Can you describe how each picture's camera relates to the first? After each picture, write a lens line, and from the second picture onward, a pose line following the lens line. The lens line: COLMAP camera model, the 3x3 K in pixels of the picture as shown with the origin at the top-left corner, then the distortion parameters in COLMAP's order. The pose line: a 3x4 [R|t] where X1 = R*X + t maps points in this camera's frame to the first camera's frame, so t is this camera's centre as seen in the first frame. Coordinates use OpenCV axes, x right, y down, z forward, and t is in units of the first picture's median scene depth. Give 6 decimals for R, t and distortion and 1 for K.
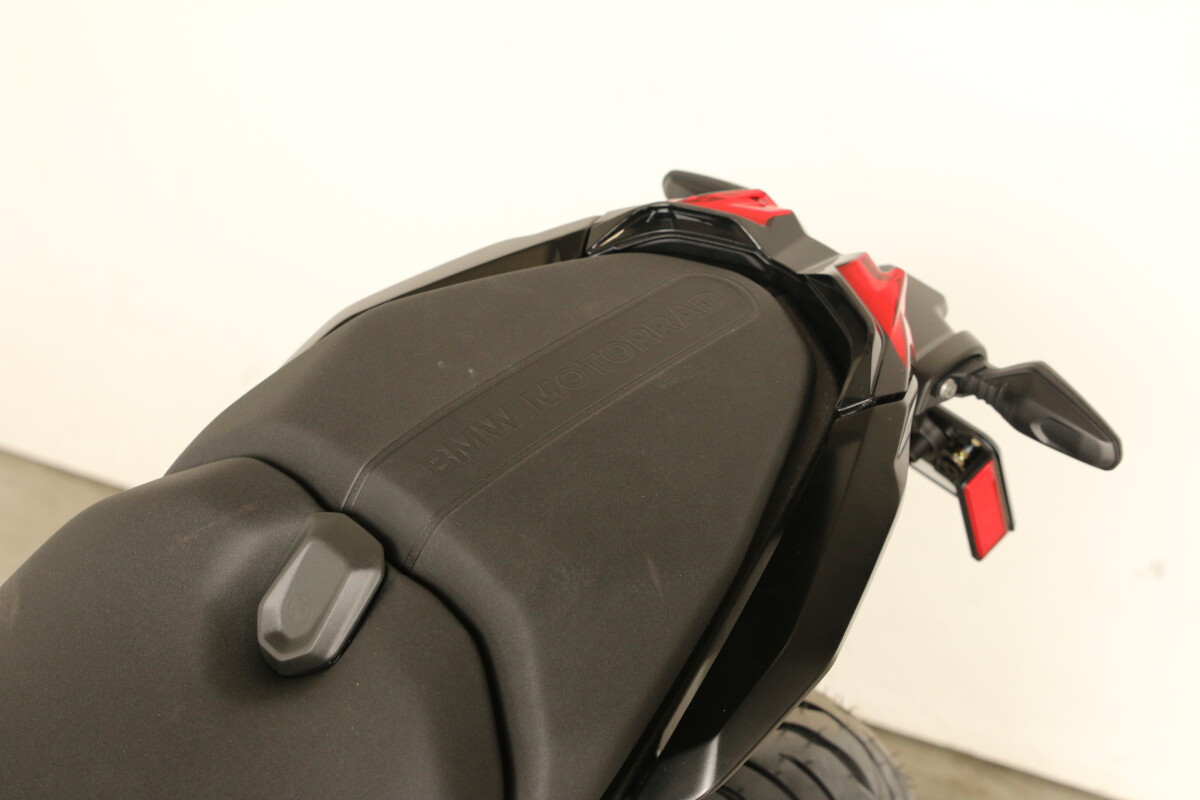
lens RADIAL K [[1959.0, 0, 600.0], [0, 1959.0, 400.0], [0, 0, 1]] dist [-0.034273, 0.065106]
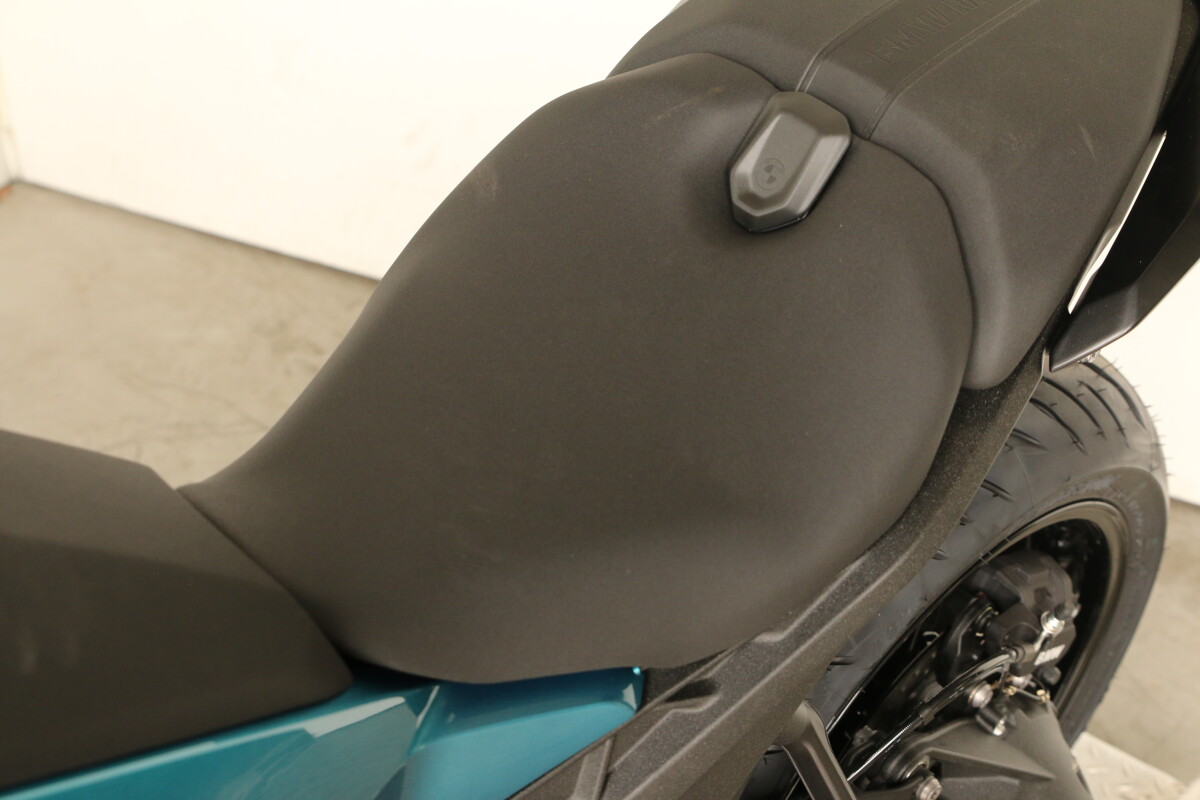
lens RADIAL K [[1959.0, 0, 600.0], [0, 1959.0, 400.0], [0, 0, 1]] dist [-0.034273, 0.065106]
pose [[0.999879, 0.009653, 0.012177, -0.266678], [-0.010456, 0.997650, 0.067717, 0.163309], [-0.011495, -0.067837, 0.997630, -0.153950]]
